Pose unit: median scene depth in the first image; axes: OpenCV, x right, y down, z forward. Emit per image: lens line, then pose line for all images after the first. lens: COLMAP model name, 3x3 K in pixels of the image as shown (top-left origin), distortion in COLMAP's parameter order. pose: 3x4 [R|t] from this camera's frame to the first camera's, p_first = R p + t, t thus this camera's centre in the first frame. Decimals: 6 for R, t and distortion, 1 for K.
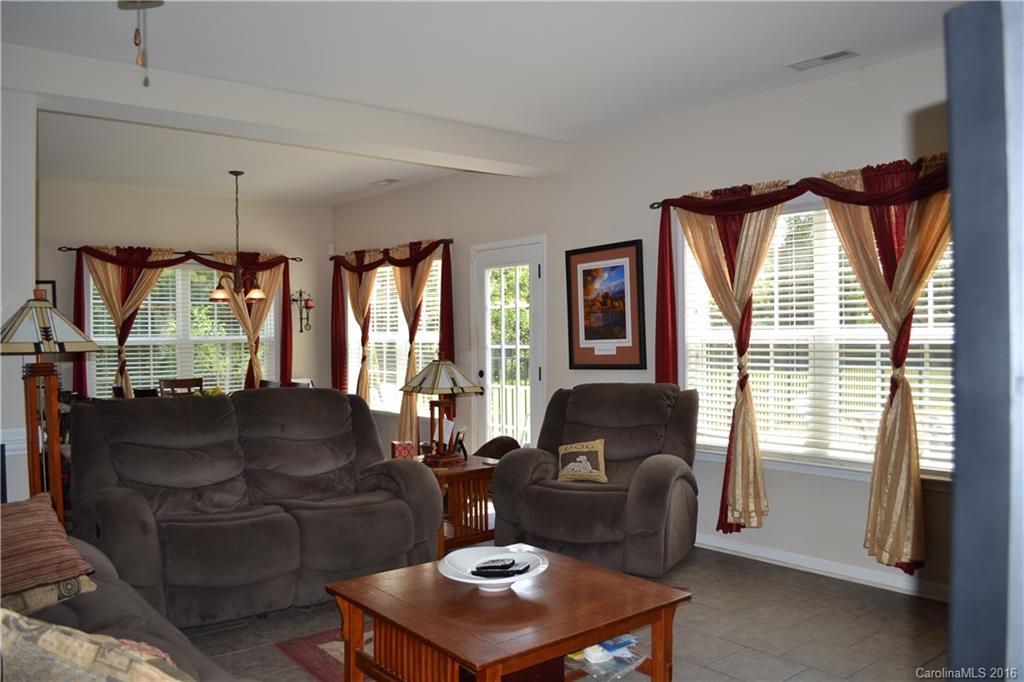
lens RADIAL K [[818.4, 0, 512.0], [0, 818.4, 341.0], [0, 0, 1]] dist [-0.071083, -0.002681]
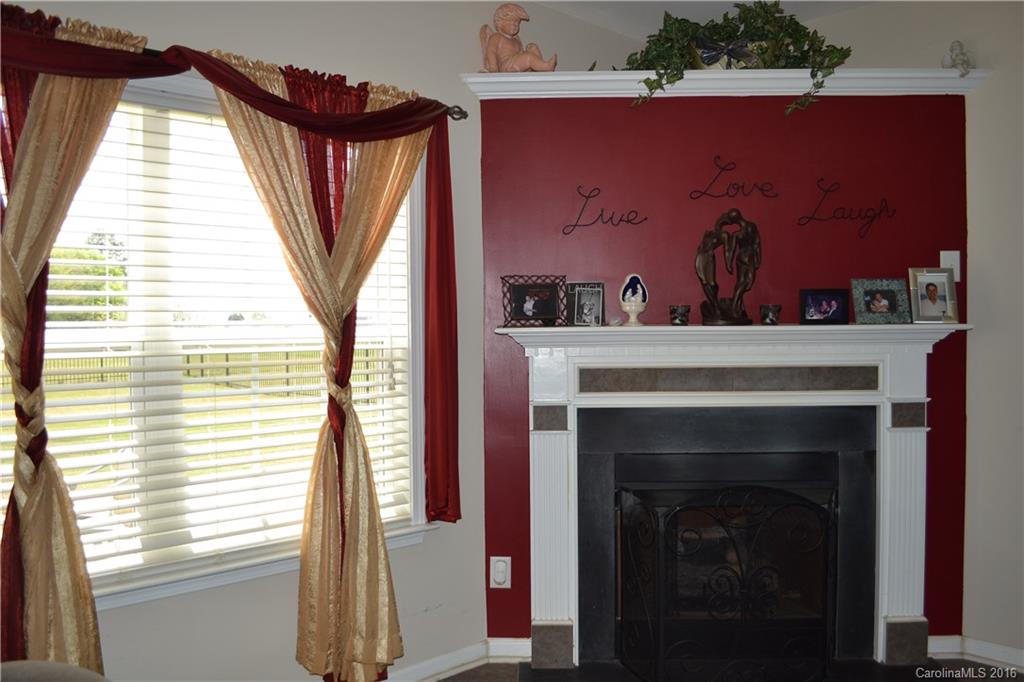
lens RADIAL K [[818.4, 0, 512.0], [0, 818.4, 341.0], [0, 0, 1]] dist [-0.071083, -0.002681]
pose [[-0.061303, -0.011560, 0.998052, -0.188552], [0.024759, 0.999608, 0.013098, -0.007936], [-0.997812, 0.025514, -0.060993, 0.847507]]
